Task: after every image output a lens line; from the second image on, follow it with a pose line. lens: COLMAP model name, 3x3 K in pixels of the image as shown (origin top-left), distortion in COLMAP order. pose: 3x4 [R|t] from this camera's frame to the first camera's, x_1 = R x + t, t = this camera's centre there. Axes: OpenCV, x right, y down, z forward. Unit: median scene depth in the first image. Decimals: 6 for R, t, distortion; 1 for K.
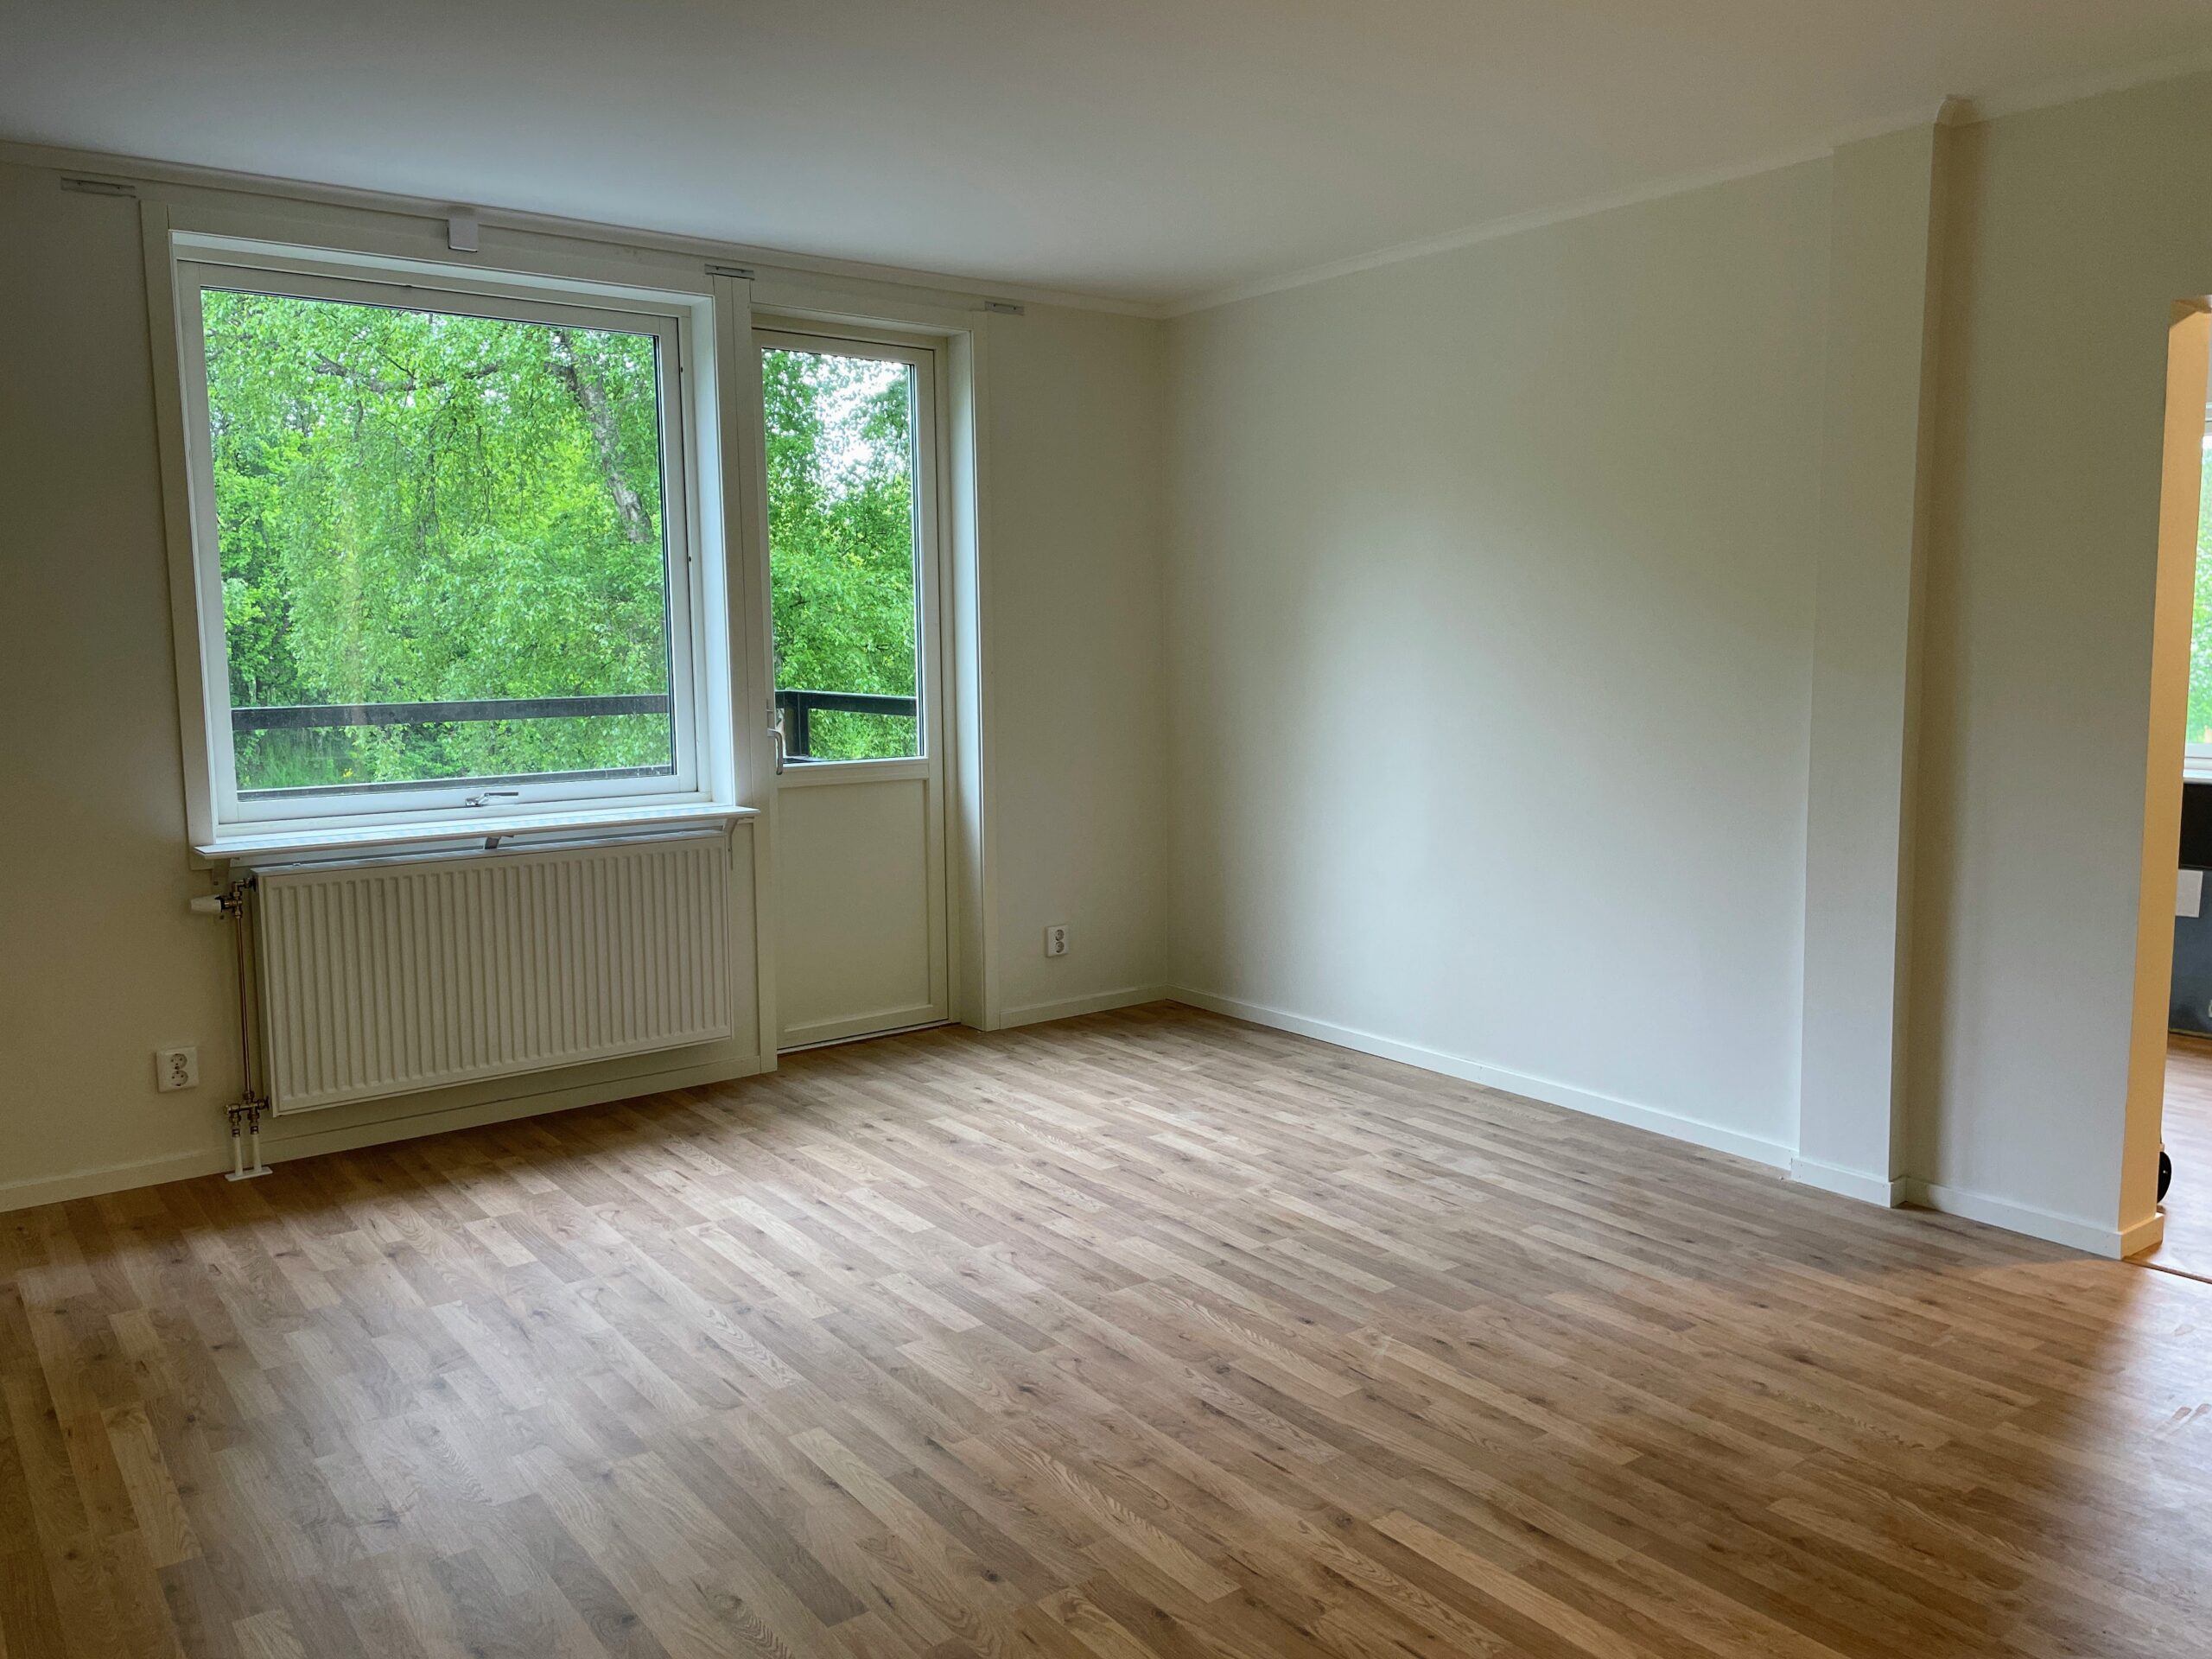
lens RADIAL K [[1666.1, 0, 1108.1], [0, 1666.1, 820.4], [0, 0, 1]] dist [0.091713, -0.118202]
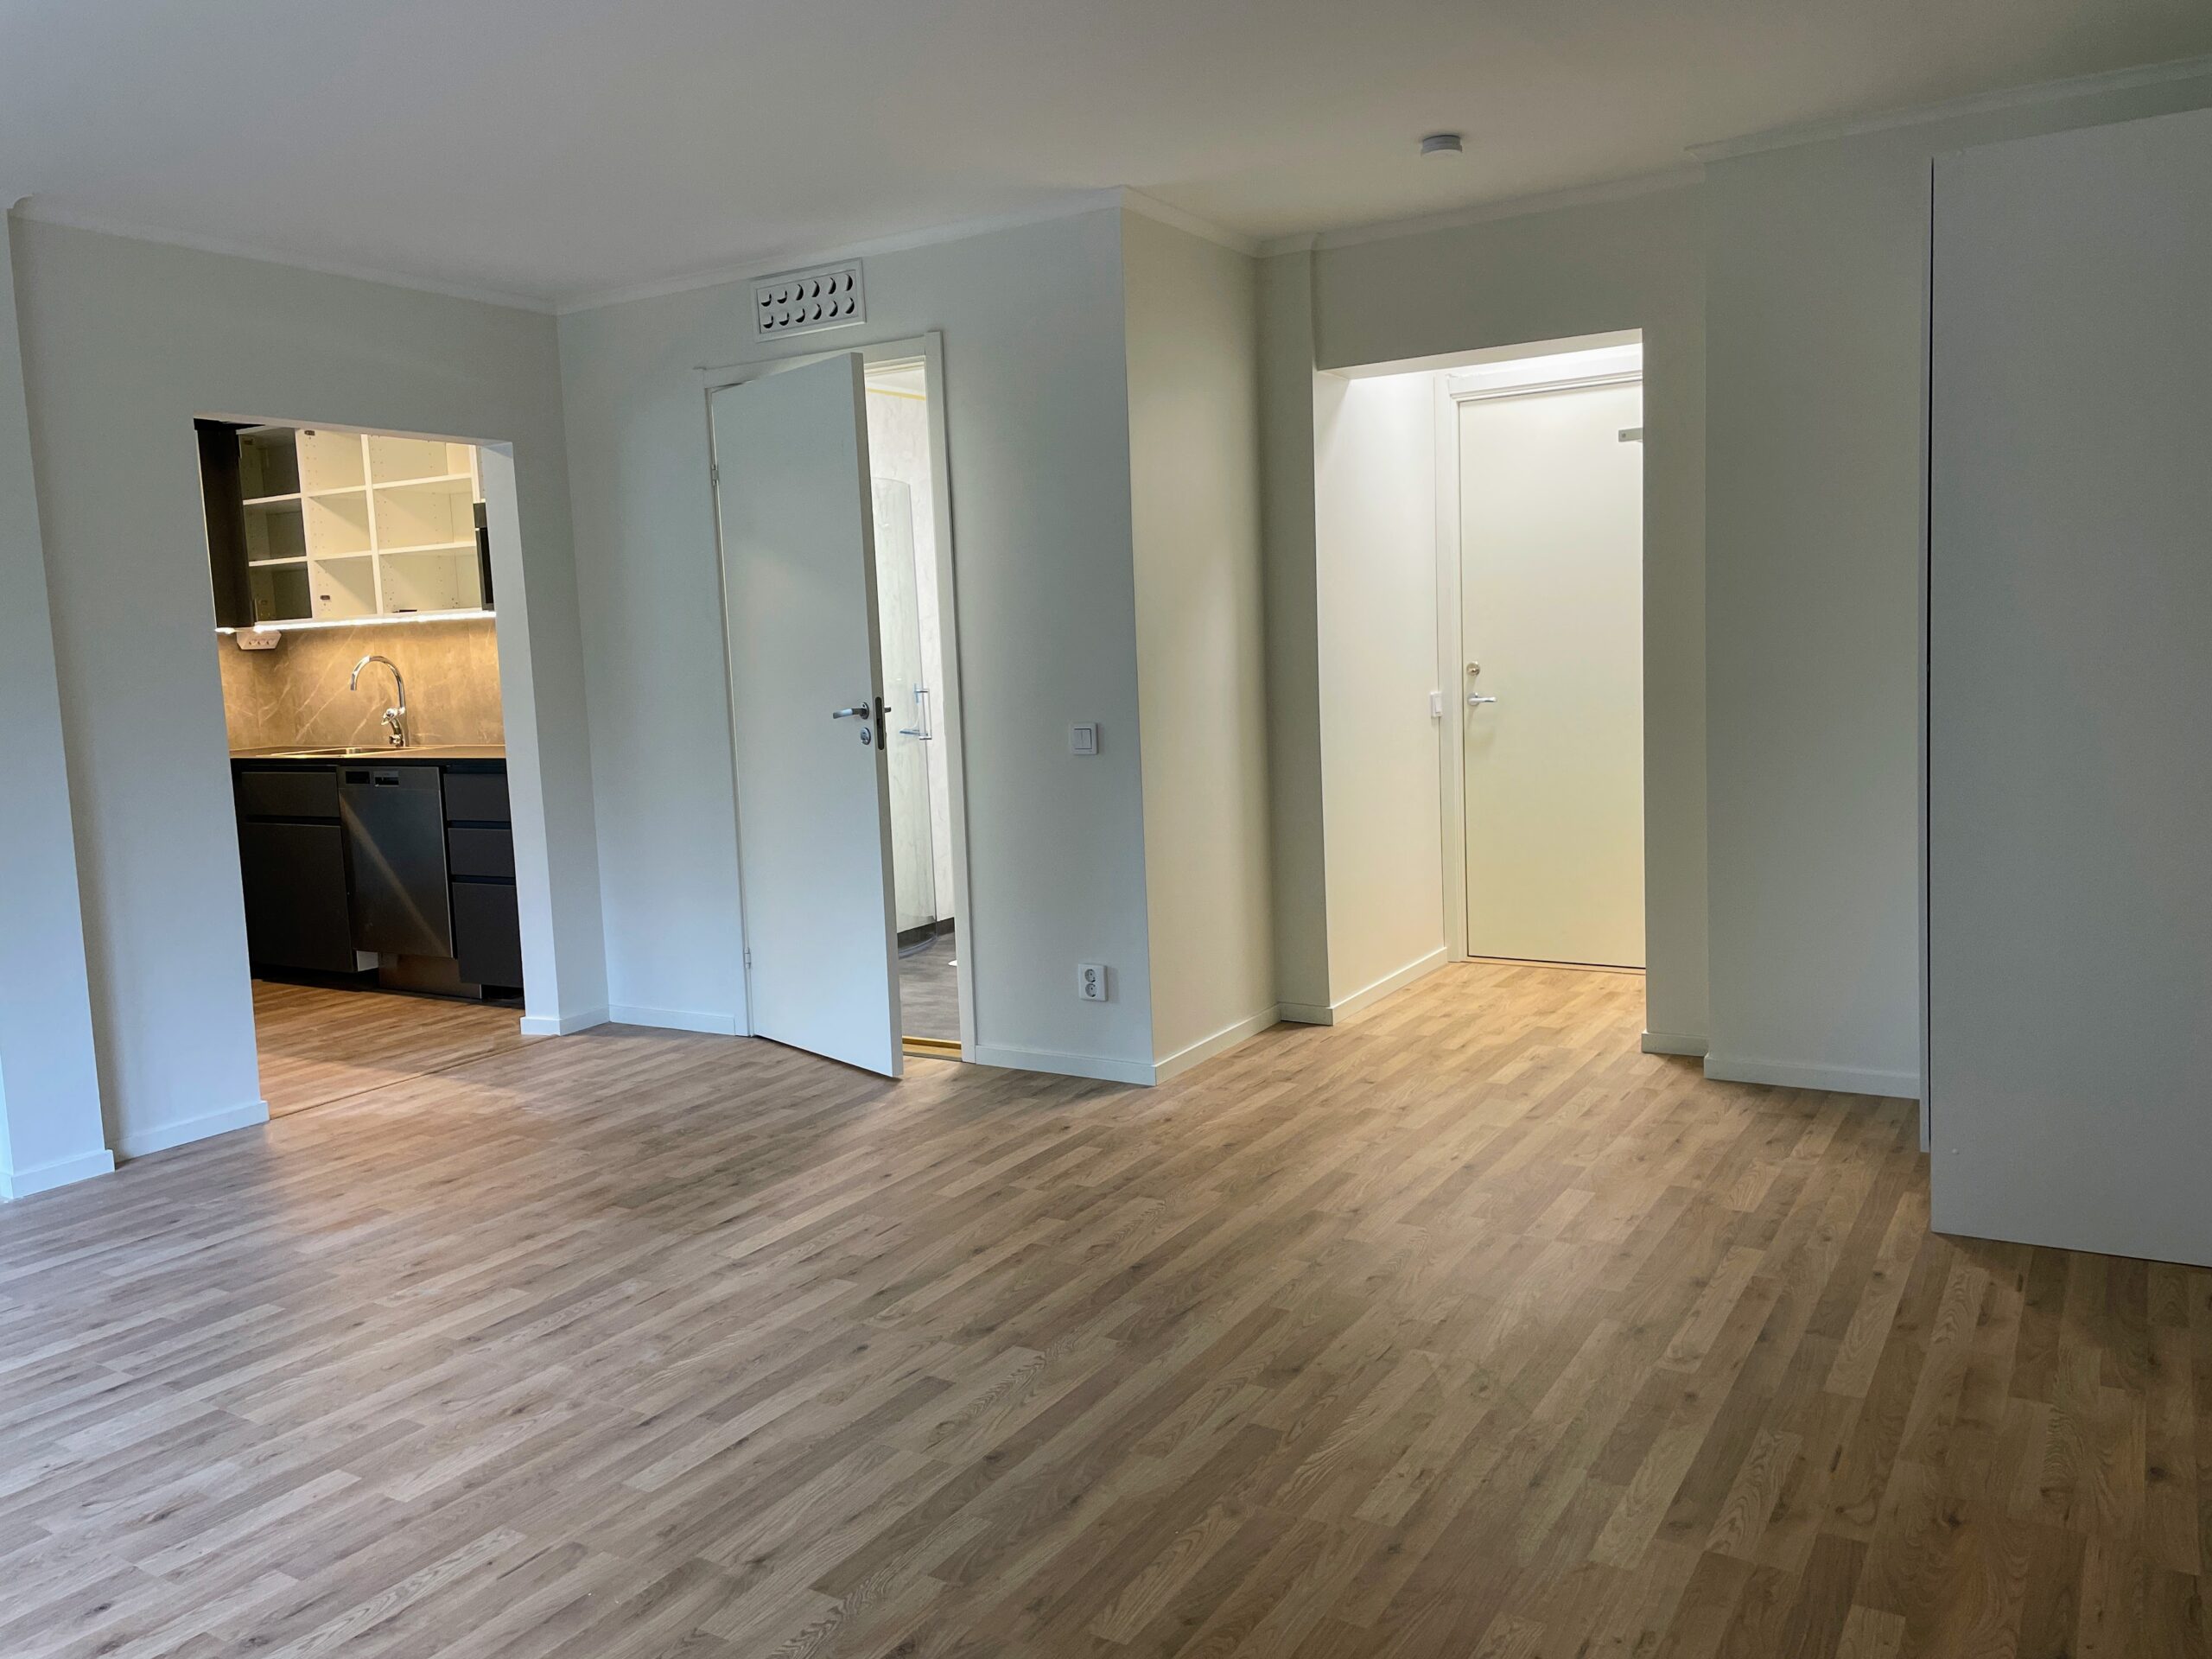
lens RADIAL K [[1666.1, 0, 1090.4], [0, 1666.1, 814.8], [0, 0, 1]] dist [0.091713, -0.118202]
pose [[-0.359118, -0.073098, 0.930425, -0.834578], [0.150307, 0.979384, 0.134959, -0.058641], [-0.921109, 0.188316, -0.340727, 0.781576]]
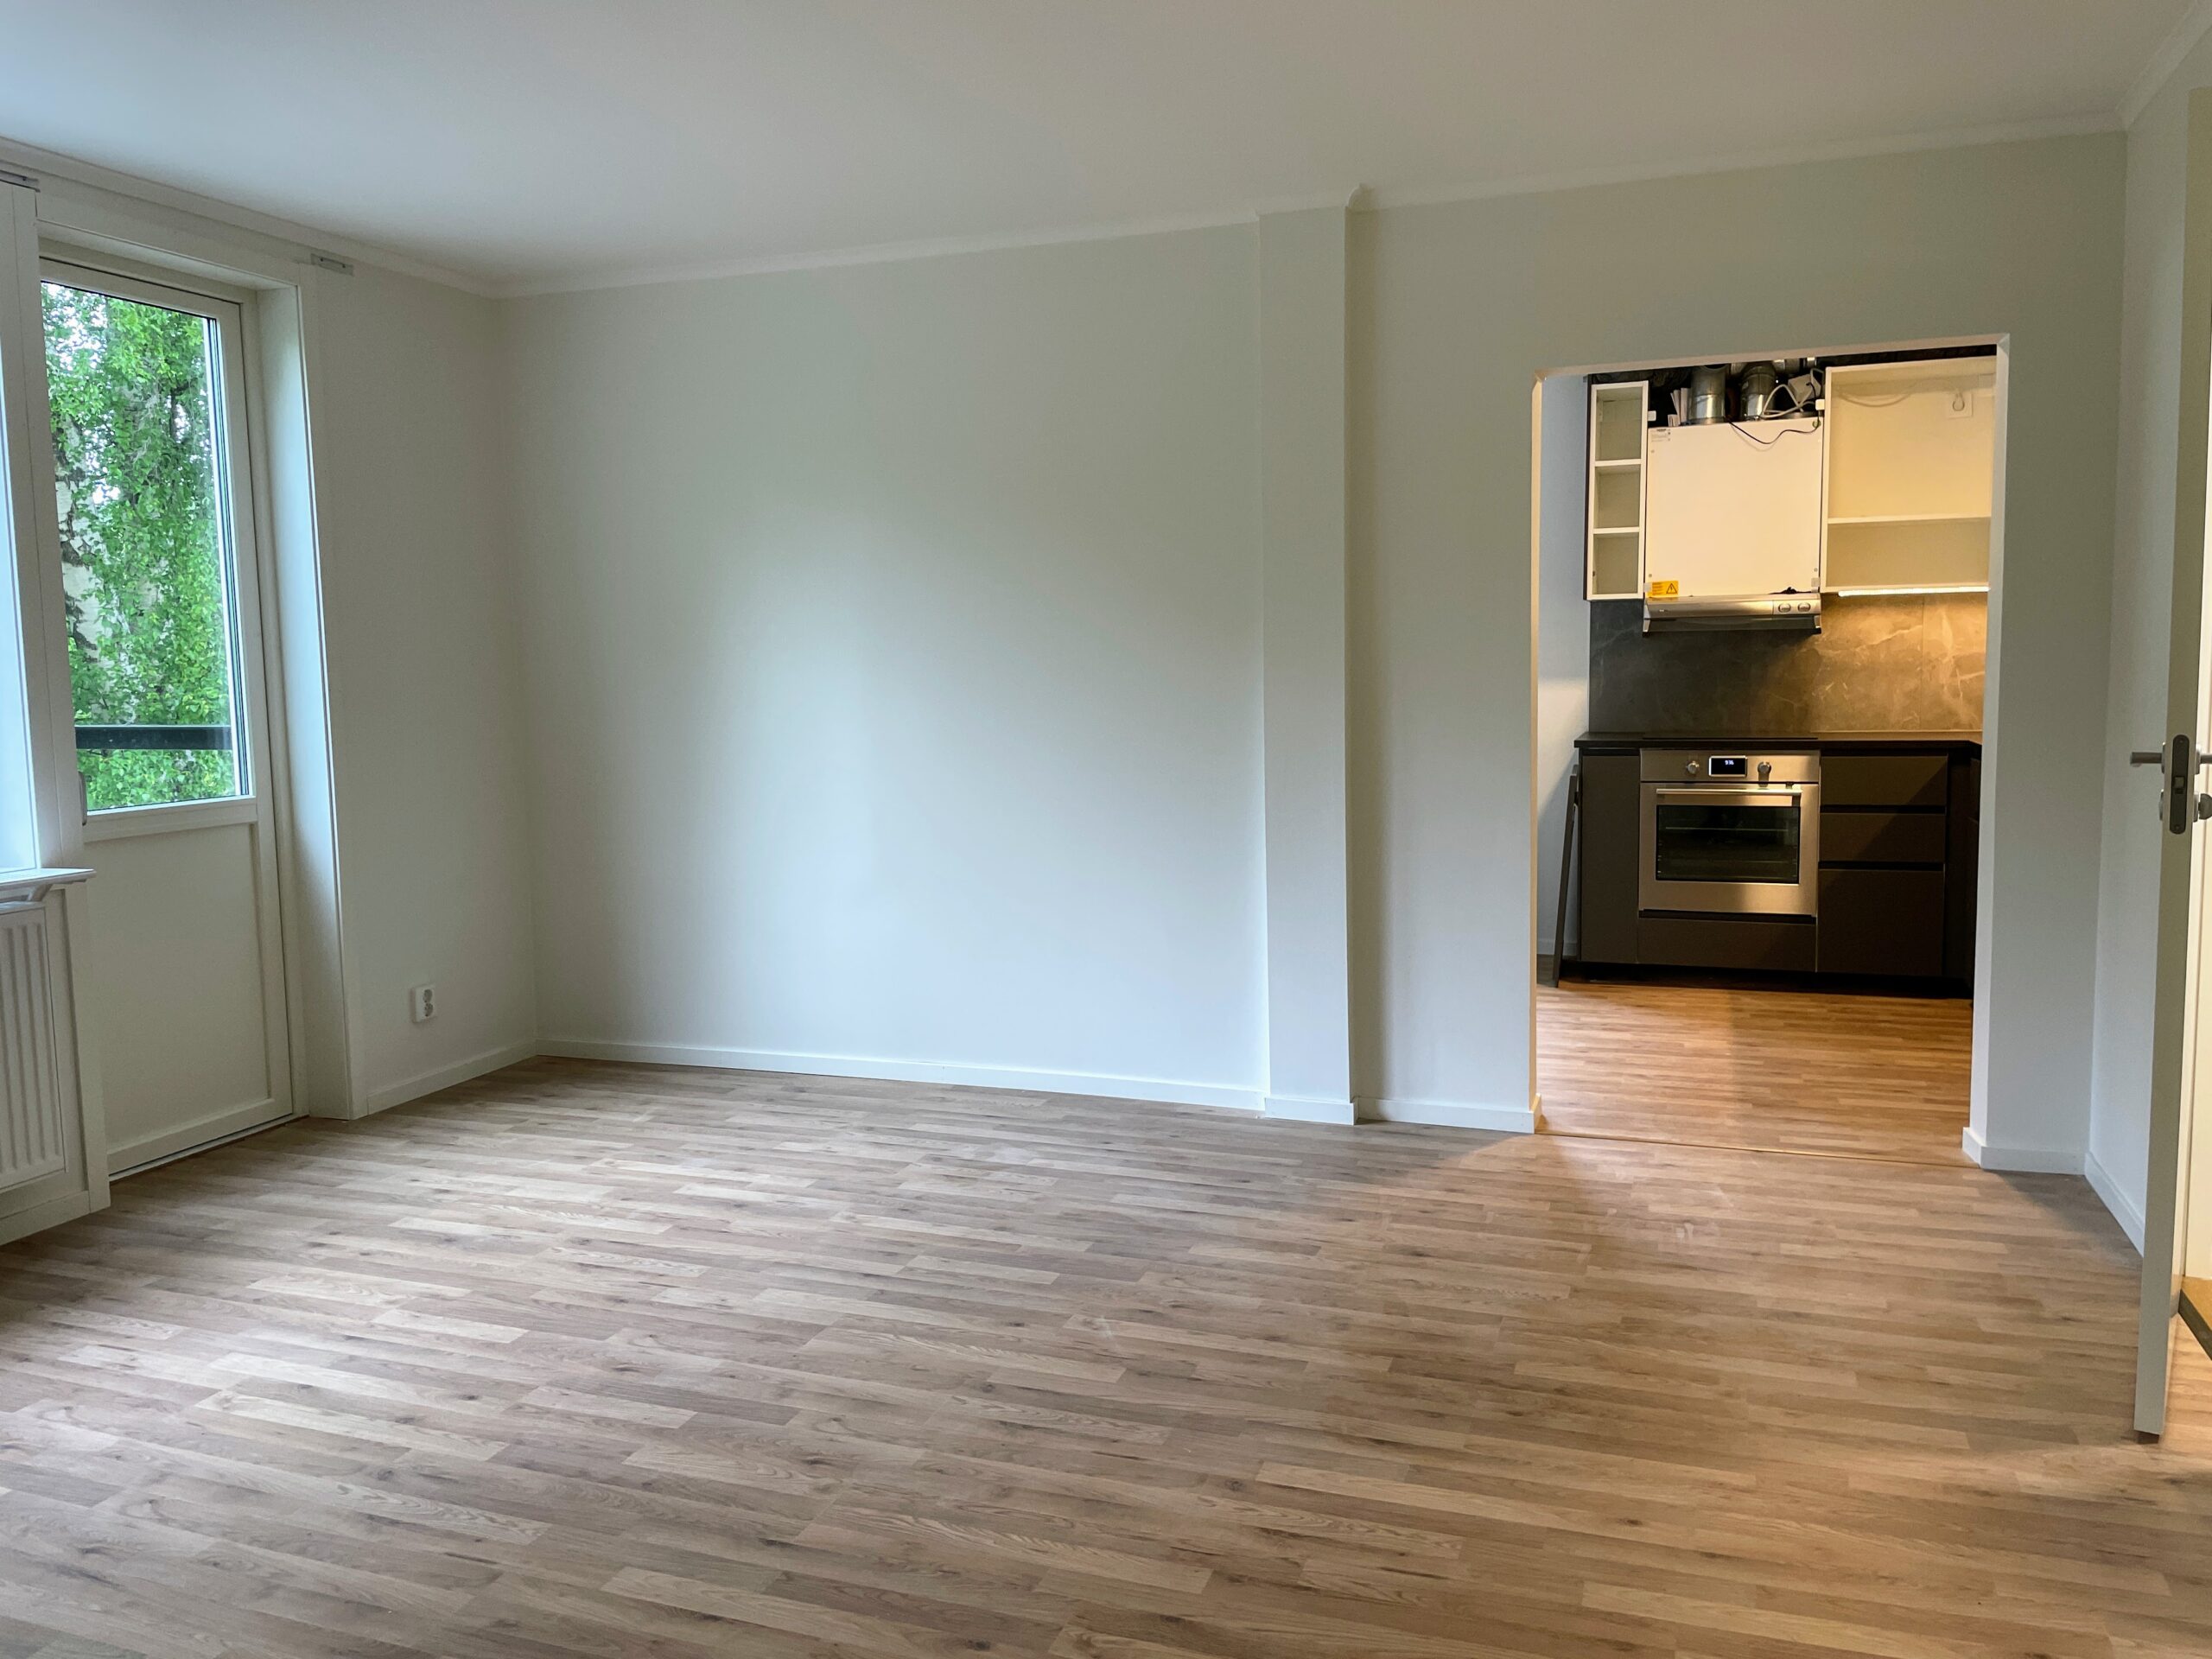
lens RADIAL K [[1666.1, 0, 1101.2], [0, 1666.1, 811.6], [0, 0, 1]] dist [0.091713, -0.118202]
pose [[0.838942, -0.058315, 0.541088, -0.314066], [0.072667, 0.997343, -0.005181, 0.006164], [-0.539348, 0.043666, 0.840950, 0.116745]]
